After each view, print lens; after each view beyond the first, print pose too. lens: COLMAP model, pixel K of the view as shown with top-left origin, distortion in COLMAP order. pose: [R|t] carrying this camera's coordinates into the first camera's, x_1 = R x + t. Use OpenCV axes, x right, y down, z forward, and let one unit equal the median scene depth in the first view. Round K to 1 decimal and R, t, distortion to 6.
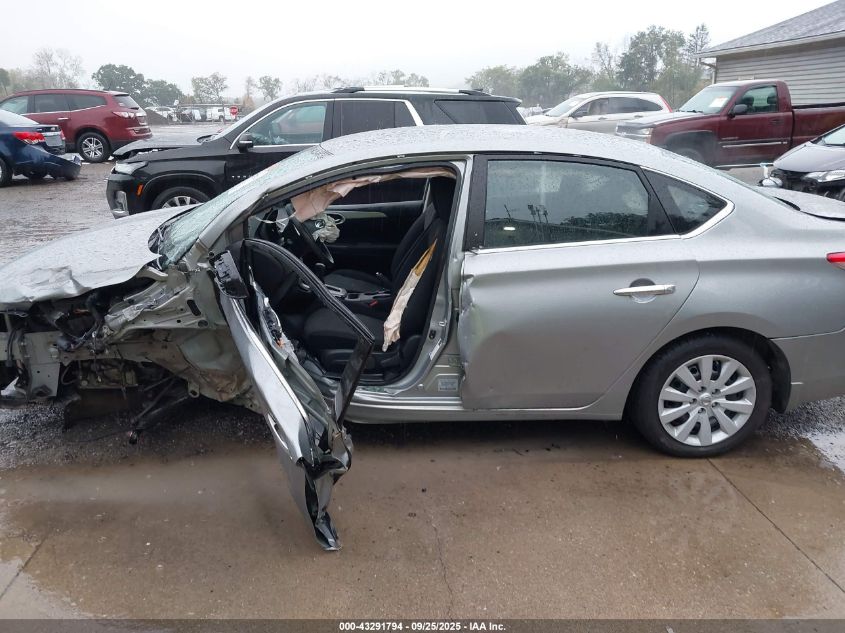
lens RADIAL K [[654.4, 0, 416.5], [0, 654.4, 316.1], [0, 0, 1]] dist [0.029386, -0.017653]
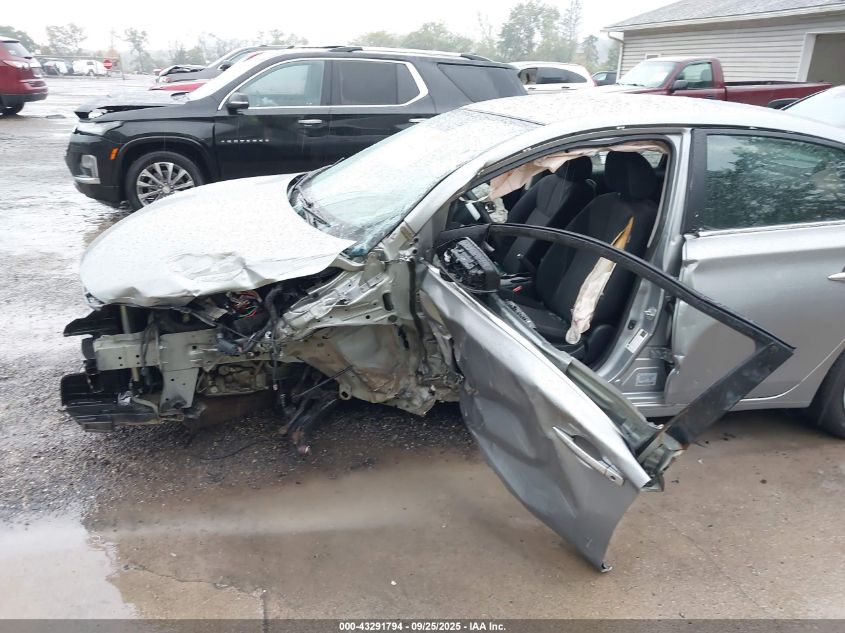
lens RADIAL K [[654.4, 0, 415.7], [0, 654.4, 311.8], [0, 0, 1]] dist [0.029386, -0.017653]
pose [[0.986140, -0.021838, 0.164474, -0.422317], [0.014757, 0.998916, 0.044154, -0.034384], [-0.165260, -0.041115, 0.985393, 0.141637]]
